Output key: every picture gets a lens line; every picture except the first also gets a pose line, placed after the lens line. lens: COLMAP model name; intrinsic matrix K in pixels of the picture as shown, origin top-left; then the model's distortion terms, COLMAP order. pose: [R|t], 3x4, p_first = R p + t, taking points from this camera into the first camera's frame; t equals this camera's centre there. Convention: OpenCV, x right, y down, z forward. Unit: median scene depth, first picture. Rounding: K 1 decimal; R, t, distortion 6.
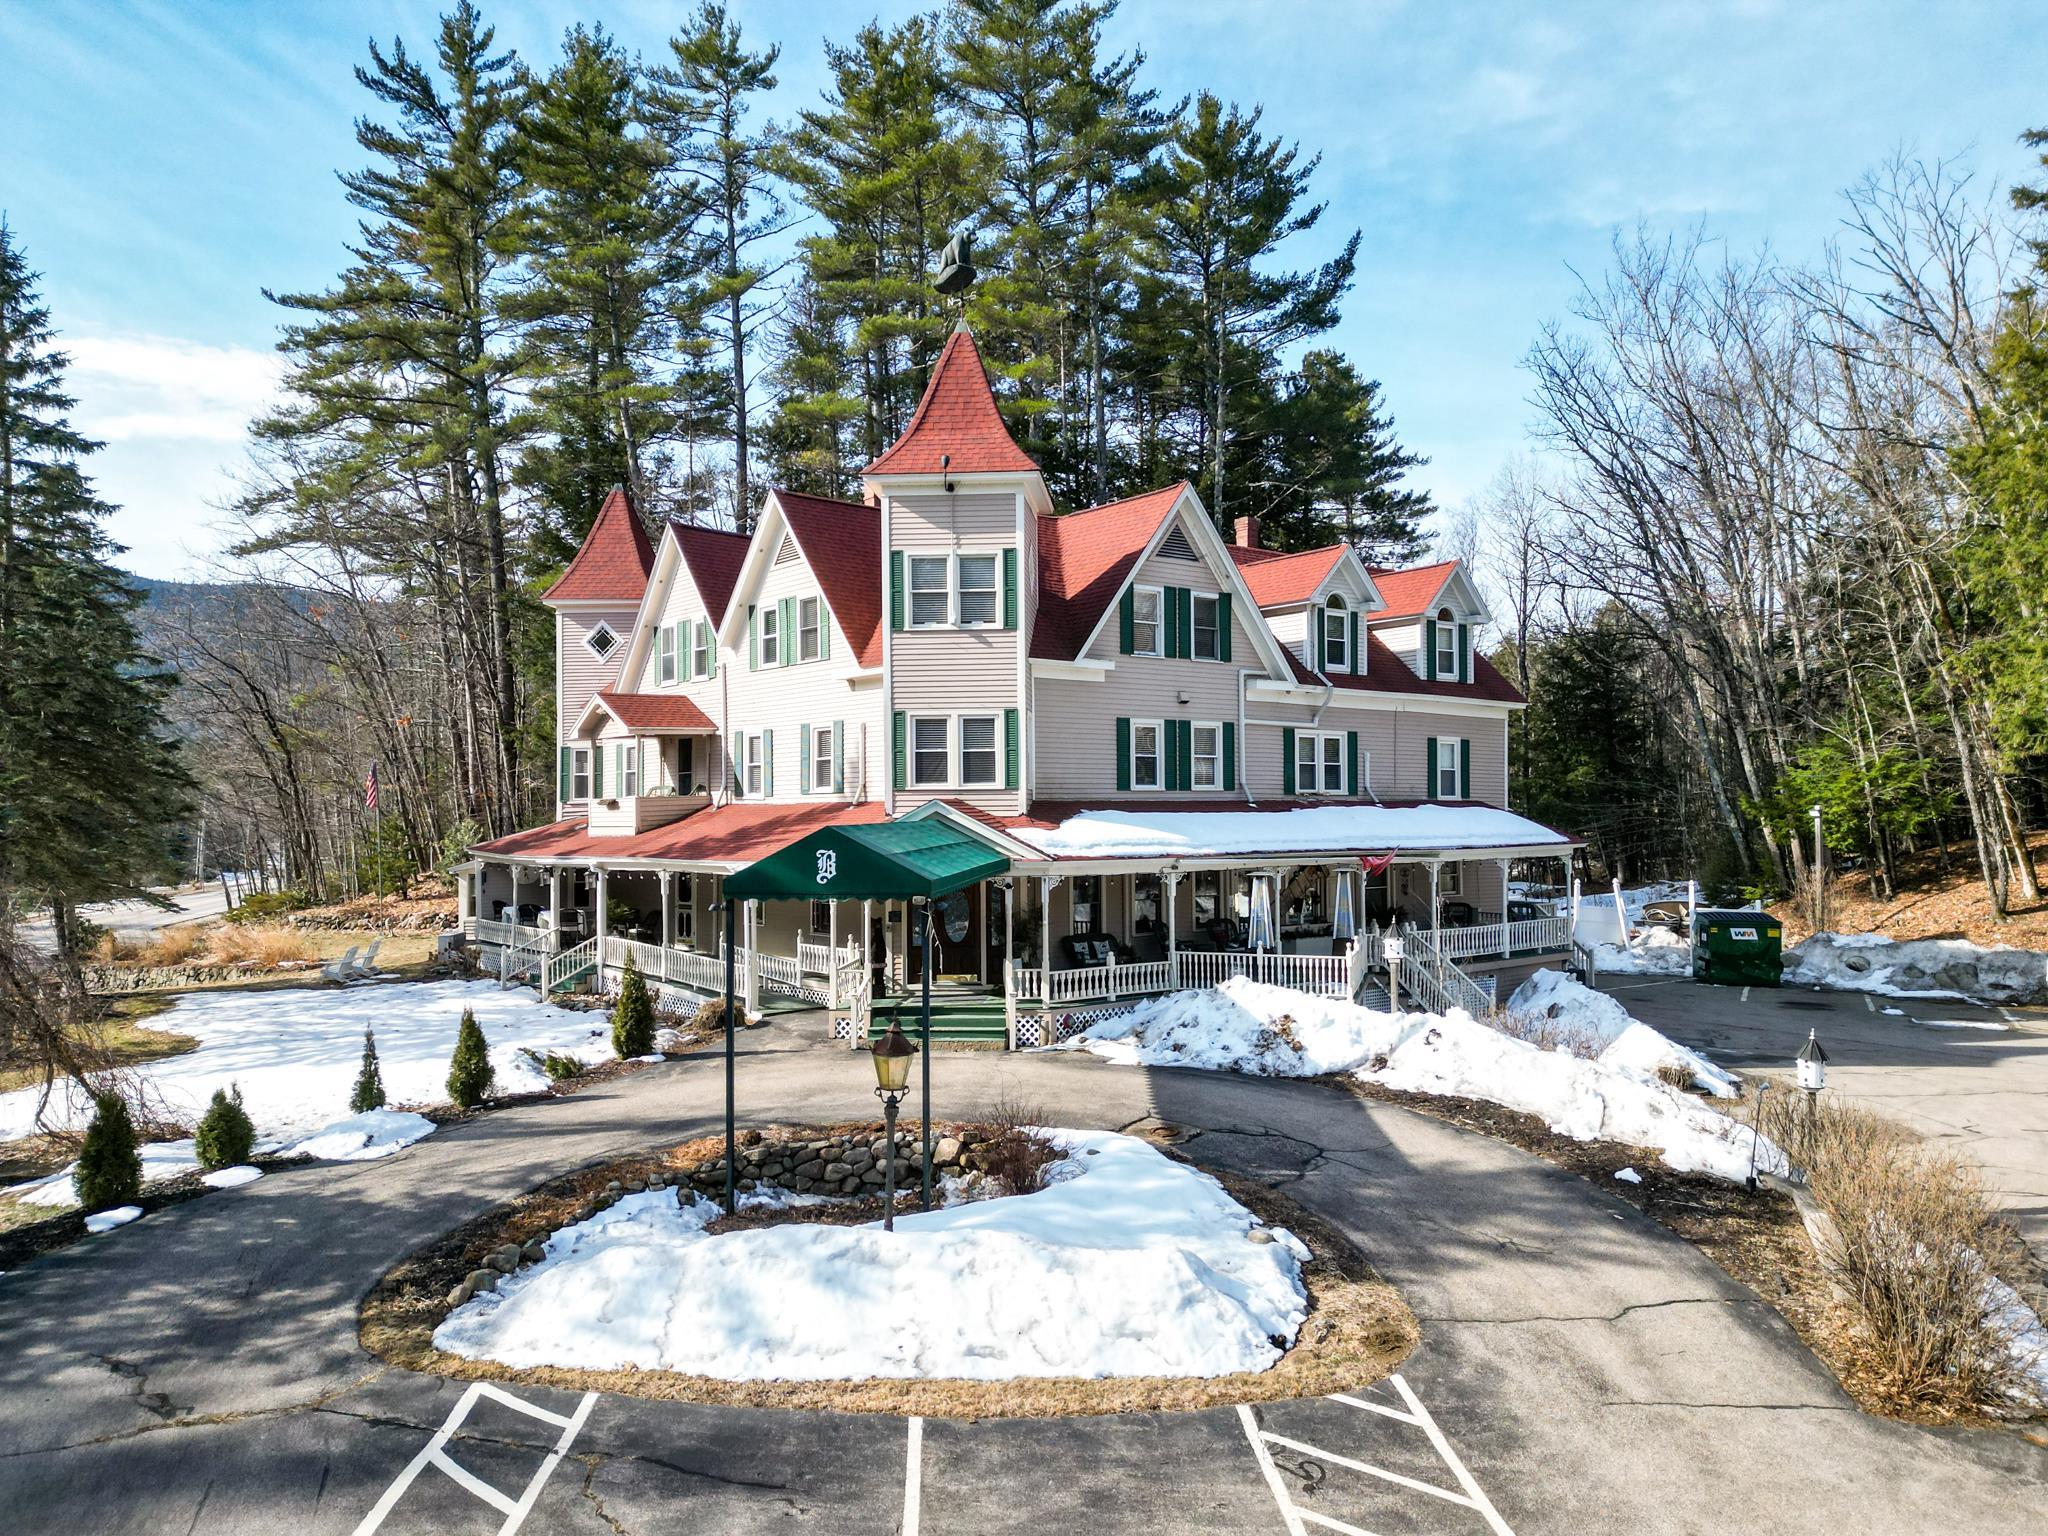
lens RADIAL K [[1471.3, 0, 1043.6], [0, 1471.3, 801.1], [0, 0, 1]] dist [0.094764, -0.094000]
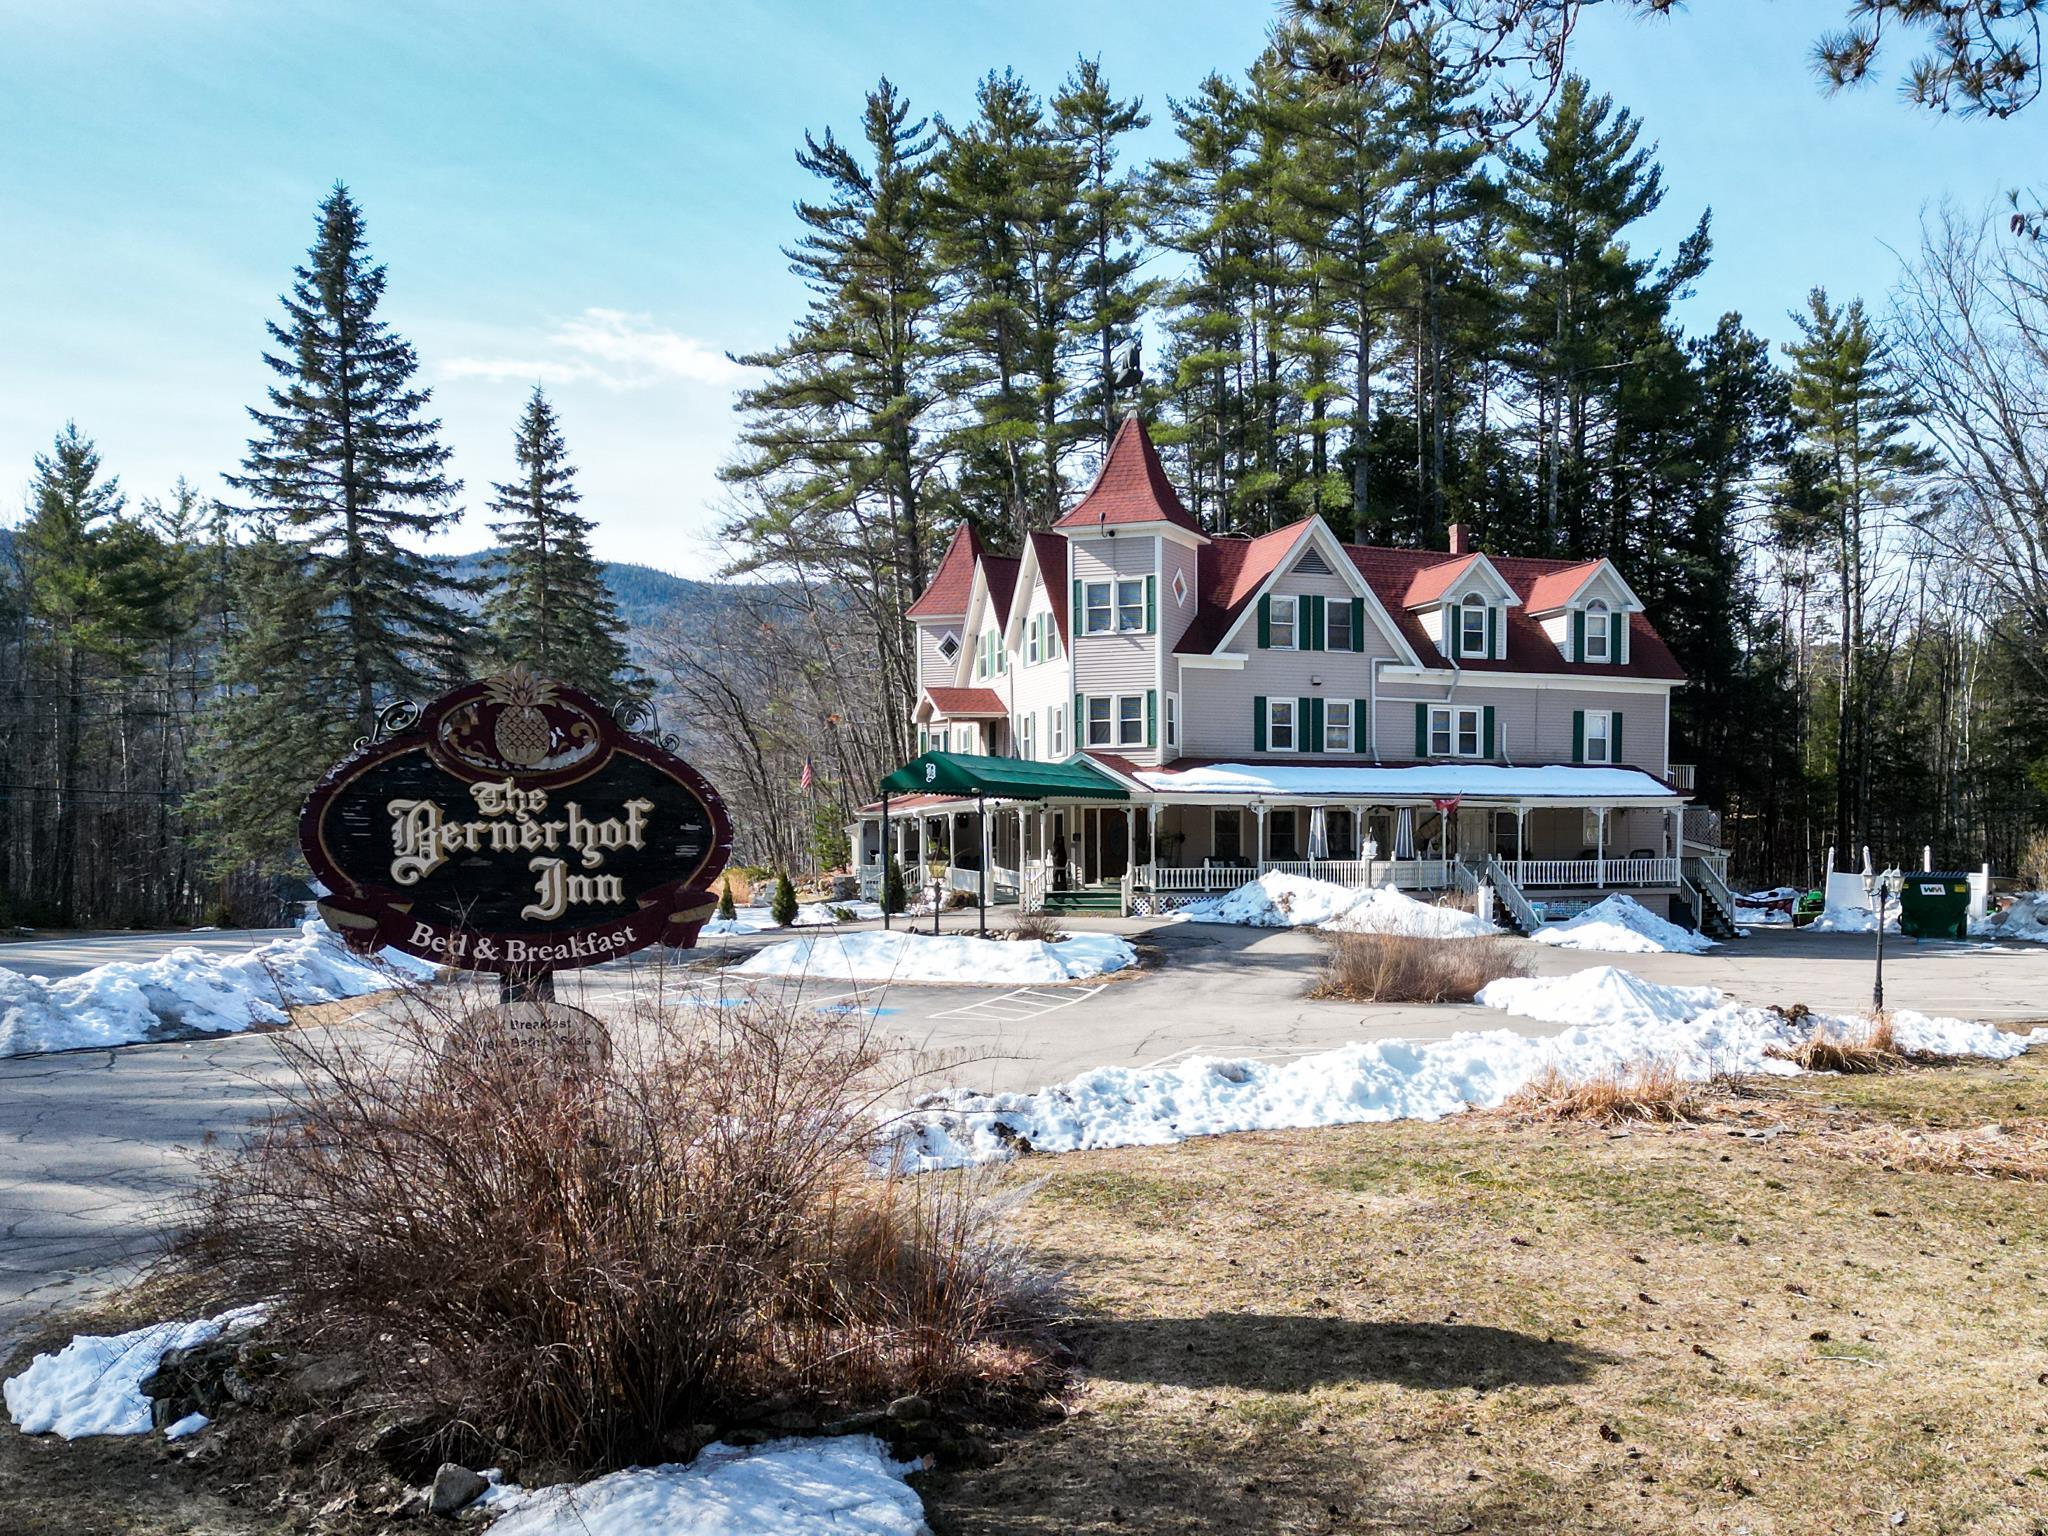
lens RADIAL K [[1934.5, 0, 1216.4], [0, 1934.5, 945.4], [0, 0, 1]] dist [0.187480, -0.420057]
pose [[0.961785, 0.016540, -0.273306, 0.522269], [-0.002152, 0.998599, 0.052863, 0.079518], [0.273797, -0.050255, 0.960474, -0.752806]]
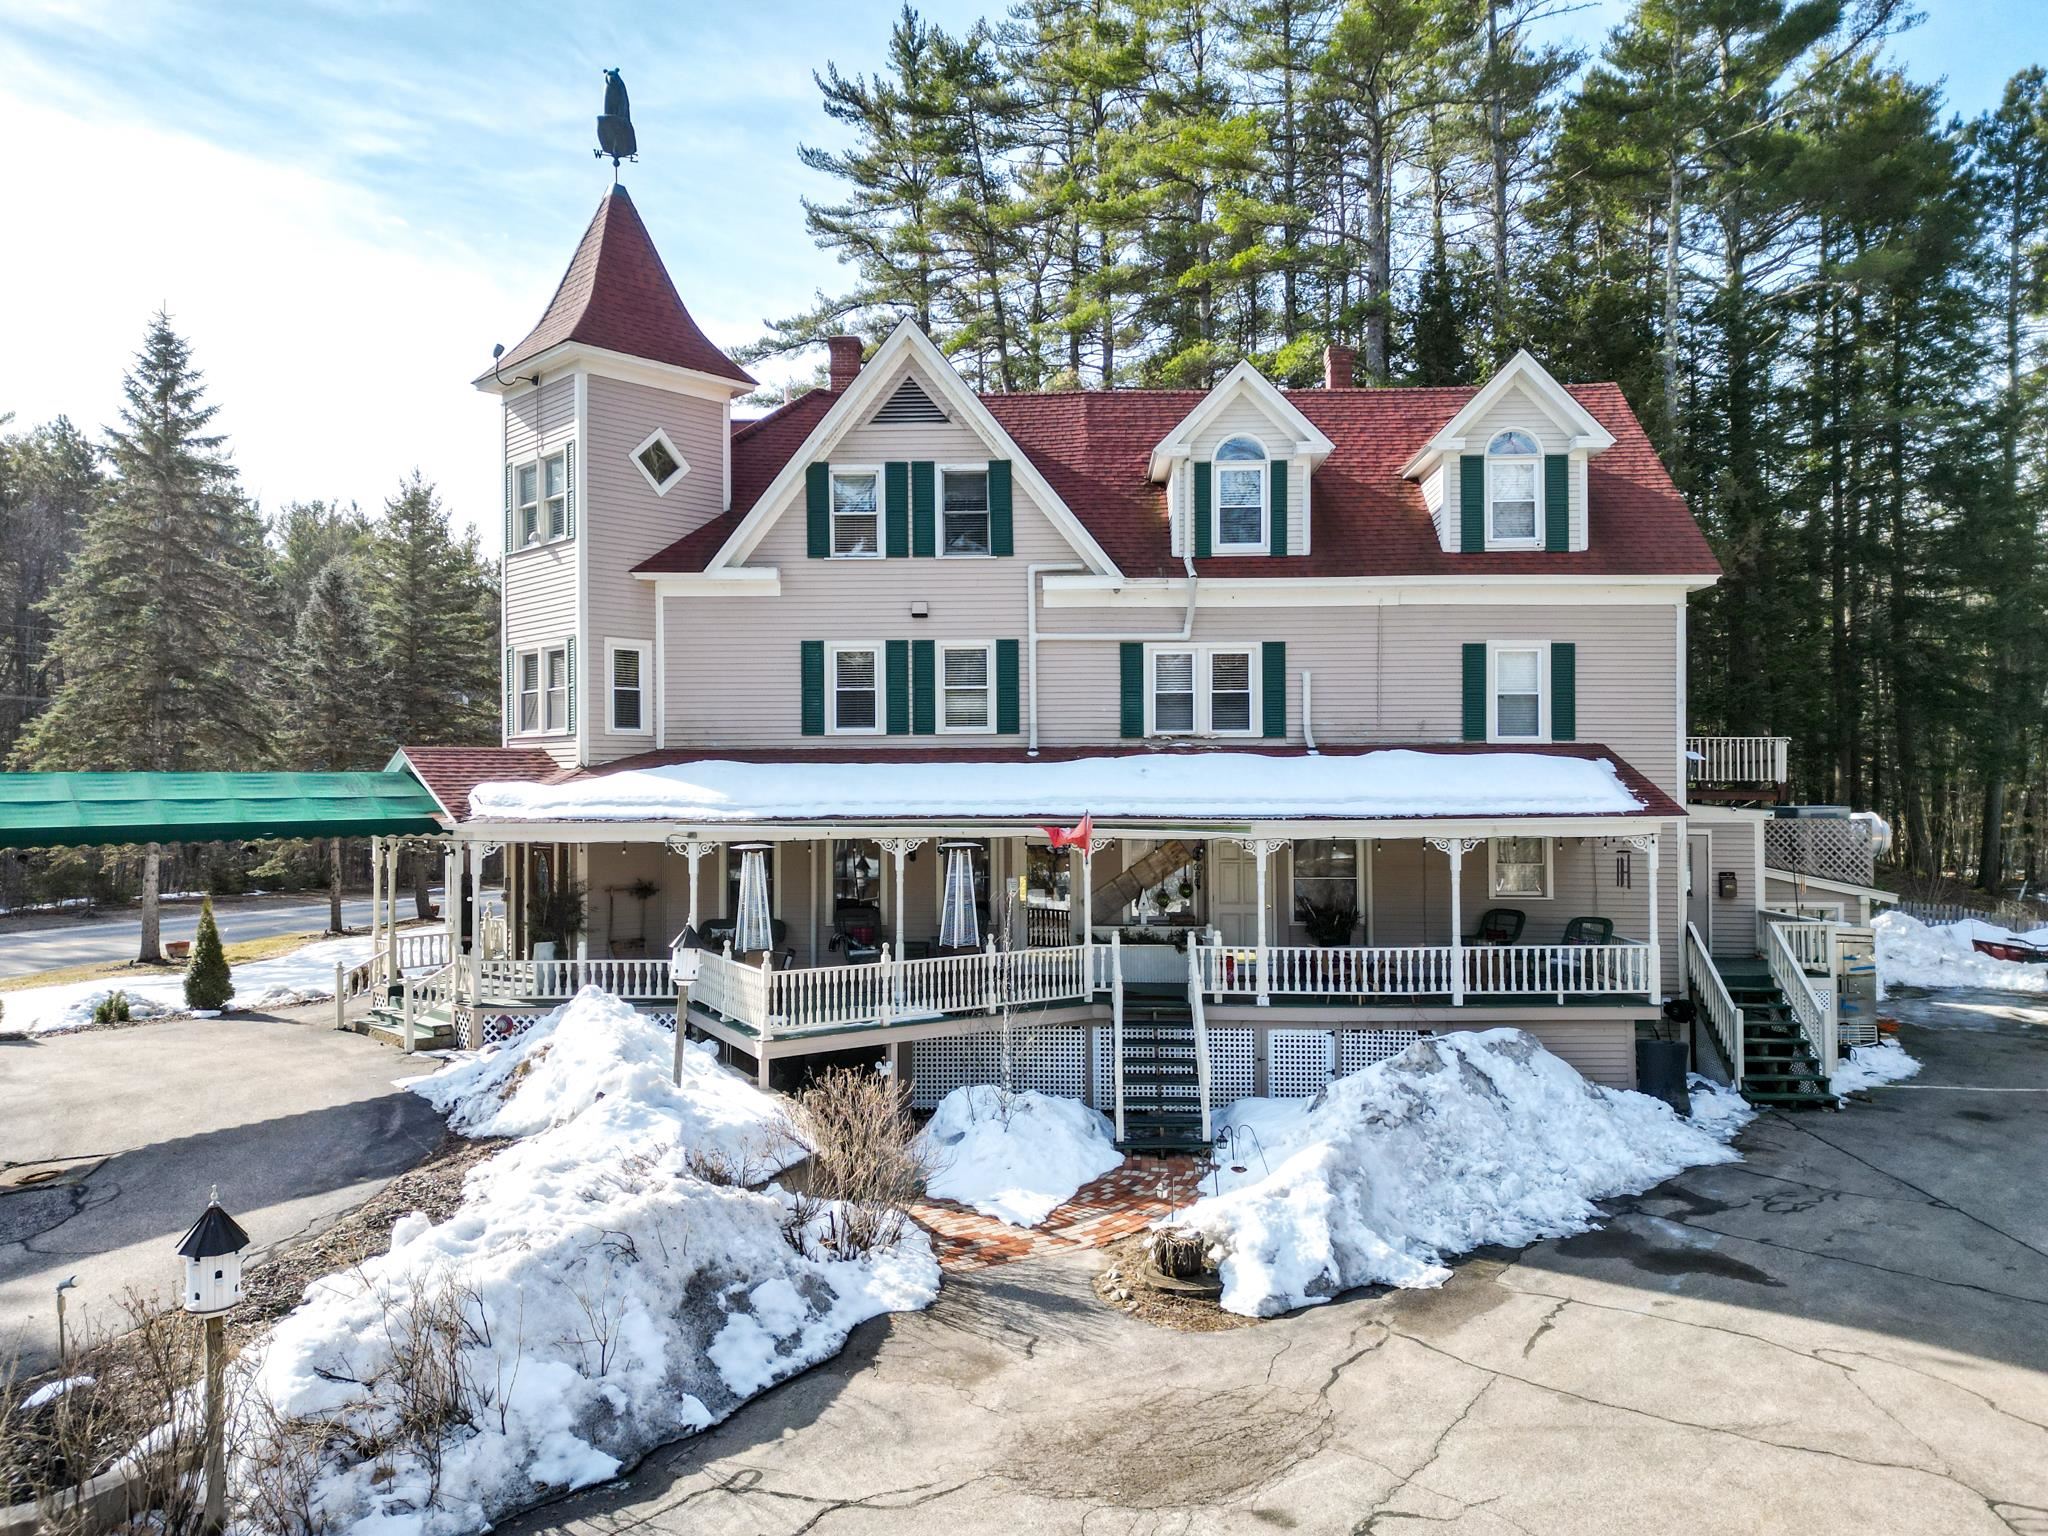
lens RADIAL K [[1426.9, 0, 1018.7], [0, 1426.9, 769.3], [0, 0, 1]] dist [0.079342, -0.068746]
pose [[0.756913, -0.003469, -0.653507, 0.648766], [0.005406, 0.999985, 0.000953, 0.010724], [0.653493, -0.004254, 0.756920, 0.520922]]
